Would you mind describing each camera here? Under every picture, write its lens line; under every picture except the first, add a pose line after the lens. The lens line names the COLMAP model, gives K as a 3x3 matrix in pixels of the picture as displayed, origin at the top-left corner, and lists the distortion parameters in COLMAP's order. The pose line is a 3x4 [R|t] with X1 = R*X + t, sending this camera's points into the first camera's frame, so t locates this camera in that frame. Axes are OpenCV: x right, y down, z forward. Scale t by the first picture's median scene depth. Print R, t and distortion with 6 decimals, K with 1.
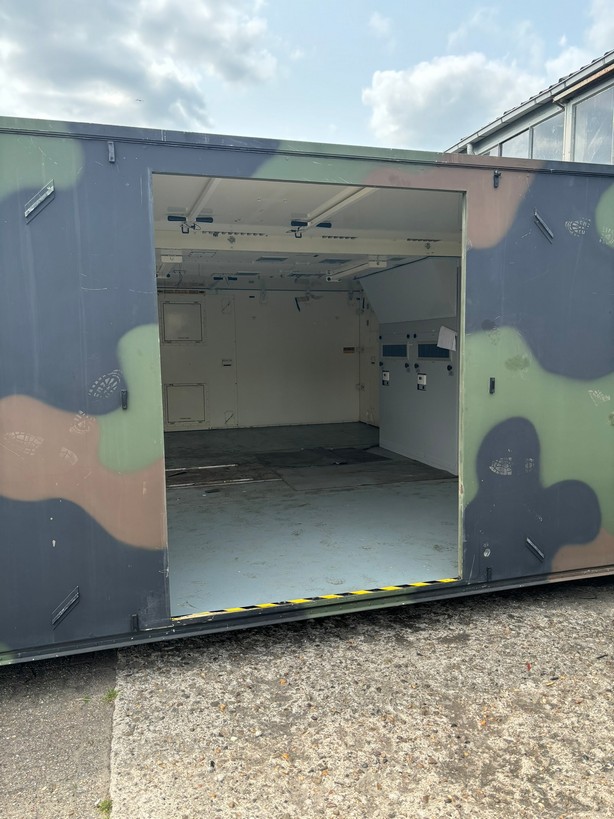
lens RADIAL K [[610.0, 0, 307.0], [0, 610.0, 409.5], [0, 0, 1]] dist [-0.001929, -0.003544]
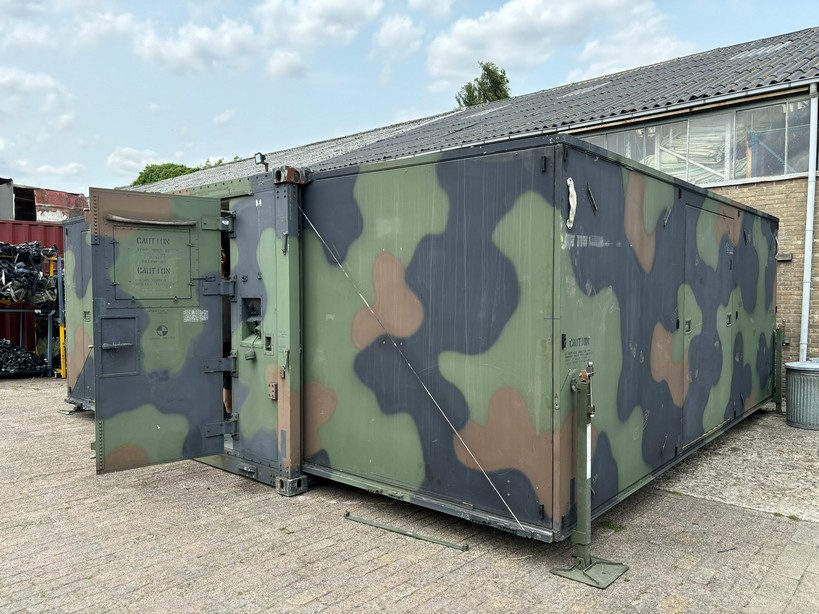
lens RADIAL K [[617.9, 0, 409.5], [0, 617.9, 307.0], [0, 0, 1]] dist [0.062889, -0.072852]
pose [[0.839425, -0.006112, 0.543441, -1.738833], [0.049257, 0.996677, -0.064875, 0.012650], [-0.541239, 0.081226, 0.836936, -0.117304]]
